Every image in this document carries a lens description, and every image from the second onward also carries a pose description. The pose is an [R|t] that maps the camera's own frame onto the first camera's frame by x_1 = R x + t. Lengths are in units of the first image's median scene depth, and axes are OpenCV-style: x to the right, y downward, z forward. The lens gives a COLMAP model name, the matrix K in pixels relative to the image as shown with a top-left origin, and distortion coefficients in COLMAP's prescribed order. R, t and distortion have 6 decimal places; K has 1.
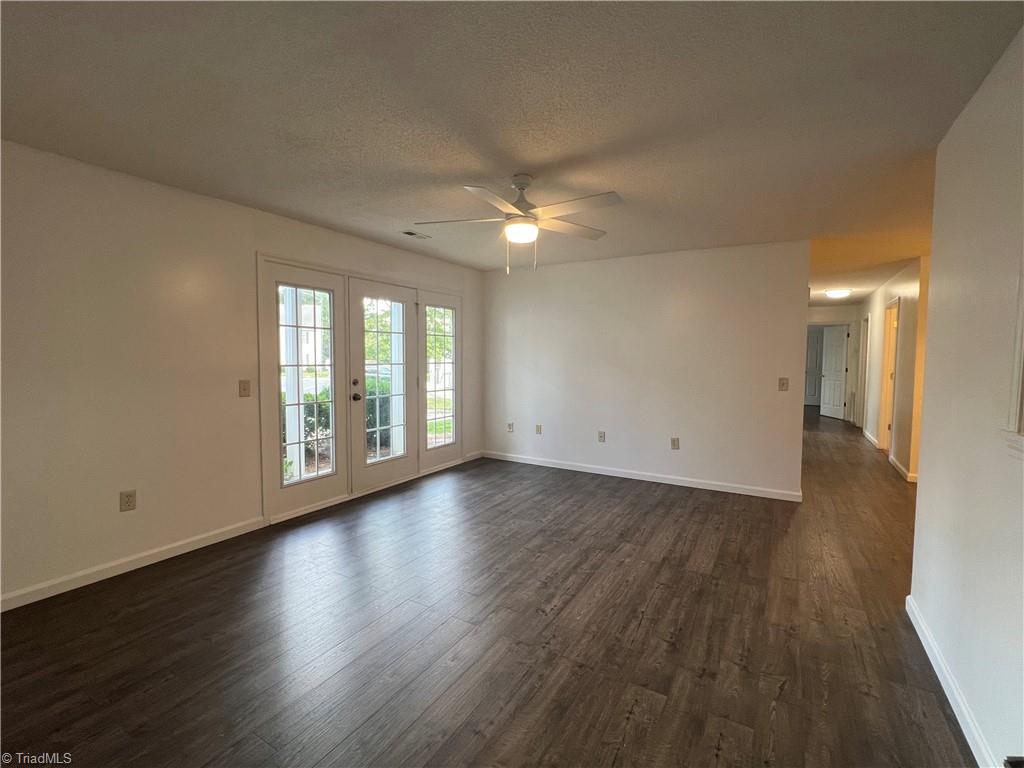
lens RADIAL K [[462.9, 0, 515.5], [0, 462.9, 380.7], [0, 0, 1]] dist [-0.004675, 0.002255]
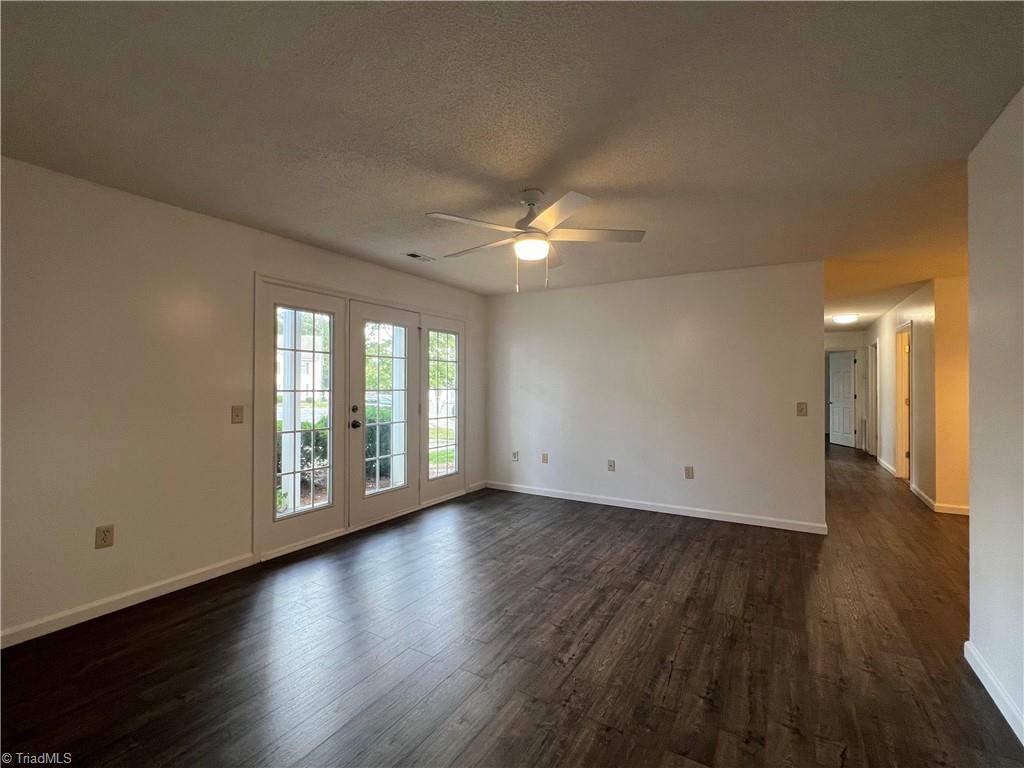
lens RADIAL K [[462.9, 0, 515.4], [0, 462.9, 381.3], [0, 0, 1]] dist [-0.004675, 0.002255]
pose [[0.999994, -0.003455, 0.000518, -0.019279], [0.003480, 0.997996, -0.063178, 0.010980], [-0.000299, 0.063180, 0.998002, 0.055951]]
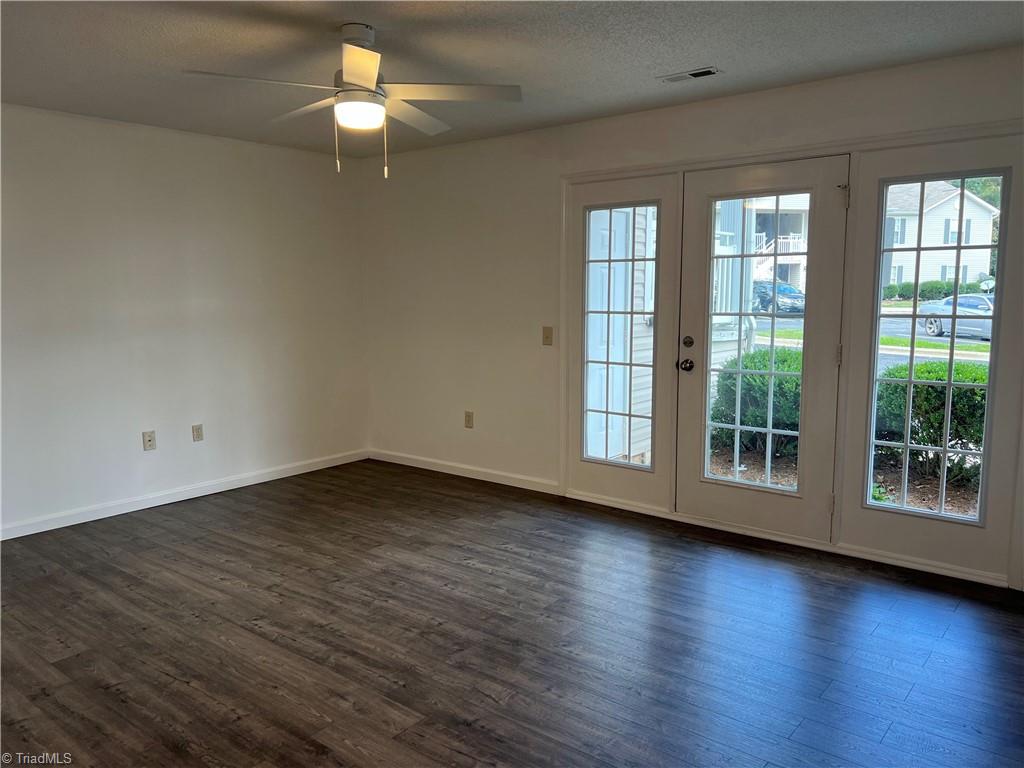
lens RADIAL K [[777.2, 0, 517.3], [0, 777.2, 389.2], [0, 0, 1]] dist [0.046074, -0.050688]
pose [[-0.152121, 0.121072, -0.980918, 0.964284], [-0.050039, 0.990253, 0.129984, -0.076710], [0.987094, 0.068858, -0.144579, 1.214655]]
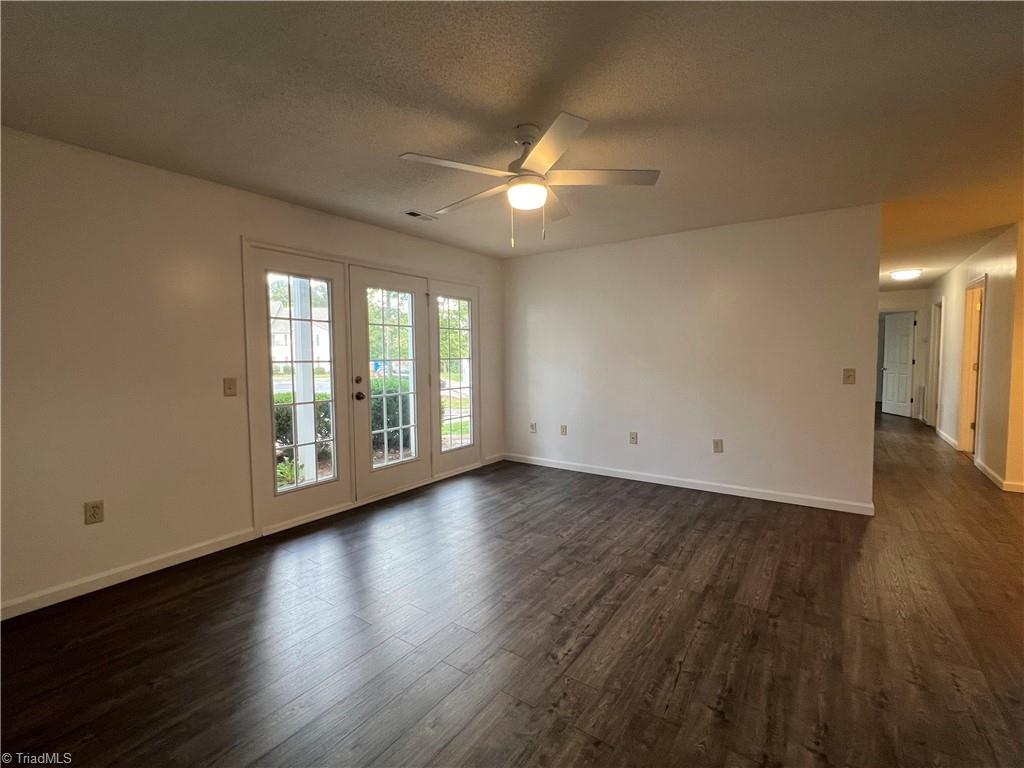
lens RADIAL K [[462.9, 0, 514.5], [0, 462.9, 382.5], [0, 0, 1]] dist [-0.004675, 0.002255]
pose [[0.996923, -0.011036, -0.077603, 0.044085], [0.011451, 0.999922, 0.004909, 0.010165], [0.077542, -0.005782, 0.996972, 0.143864]]
